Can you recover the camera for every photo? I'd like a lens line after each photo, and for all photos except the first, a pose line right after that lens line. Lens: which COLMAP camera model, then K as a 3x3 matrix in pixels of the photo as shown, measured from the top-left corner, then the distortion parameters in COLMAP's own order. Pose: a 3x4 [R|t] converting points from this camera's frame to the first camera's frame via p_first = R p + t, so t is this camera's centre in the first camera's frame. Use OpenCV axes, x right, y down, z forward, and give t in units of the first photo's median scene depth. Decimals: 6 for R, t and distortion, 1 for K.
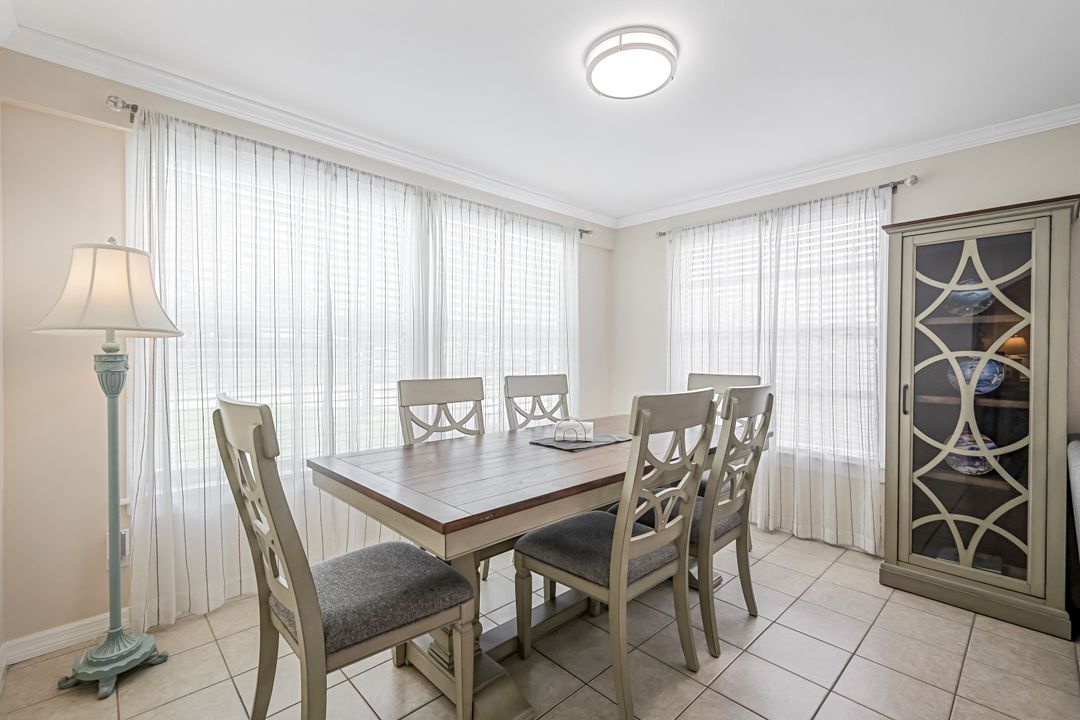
lens RADIAL K [[482.7, 0, 542.6], [0, 482.7, 355.7], [0, 0, 1]] dist [0.005909, 0.000380]
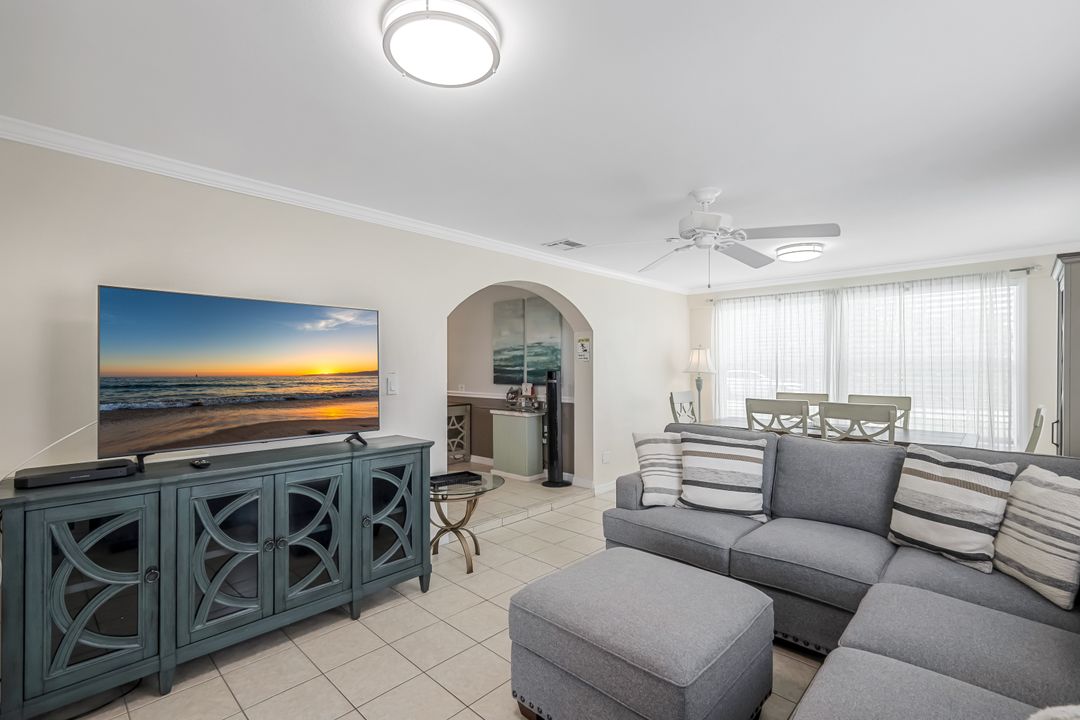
lens RADIAL K [[482.7, 0, 538.7], [0, 482.7, 365.9], [0, 0, 1]] dist [0.005909, 0.000380]
pose [[0.040664, -0.004808, -0.999161, 1.831655], [-0.000972, 0.999988, -0.004851, -0.056413], [0.999172, 0.001169, 0.040659, -0.206659]]
